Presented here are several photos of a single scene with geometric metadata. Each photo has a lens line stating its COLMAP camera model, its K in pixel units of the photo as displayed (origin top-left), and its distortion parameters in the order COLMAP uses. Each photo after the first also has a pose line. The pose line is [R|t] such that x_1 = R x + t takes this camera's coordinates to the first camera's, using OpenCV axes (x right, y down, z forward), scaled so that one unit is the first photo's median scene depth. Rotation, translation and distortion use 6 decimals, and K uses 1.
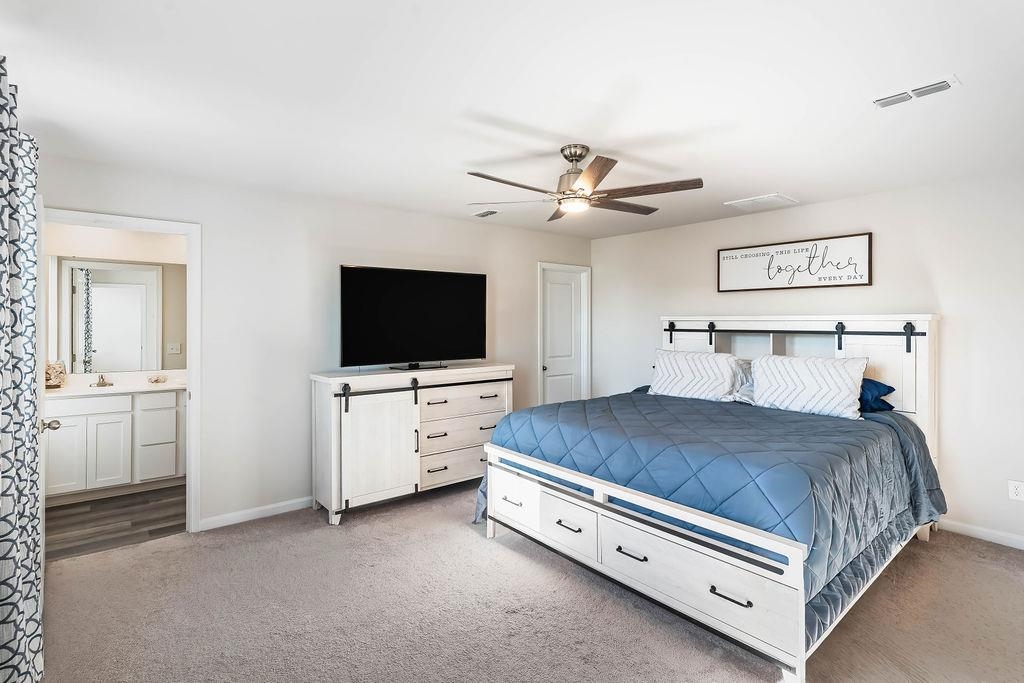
lens RADIAL K [[488.9, 0, 506.4], [0, 488.9, 327.7], [0, 0, 1]] dist [-0.001505, -0.000236]
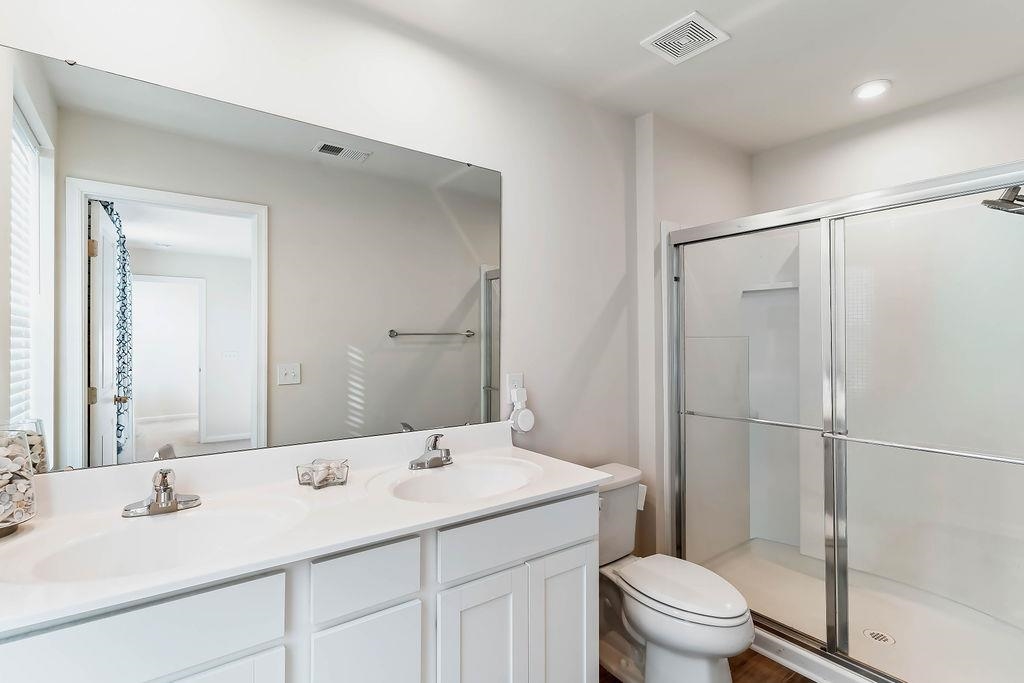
lens RADIAL K [[493.1, 0, 512.0], [0, 493.1, 341.5], [0, 0, 1]] dist [0.000571, 0.000121]
pose [[0.999026, -0.004259, -0.043922, -0.435223], [0.003879, 0.999954, -0.008723, 0.015081], [0.043957, 0.008544, 0.998997, 0.511372]]
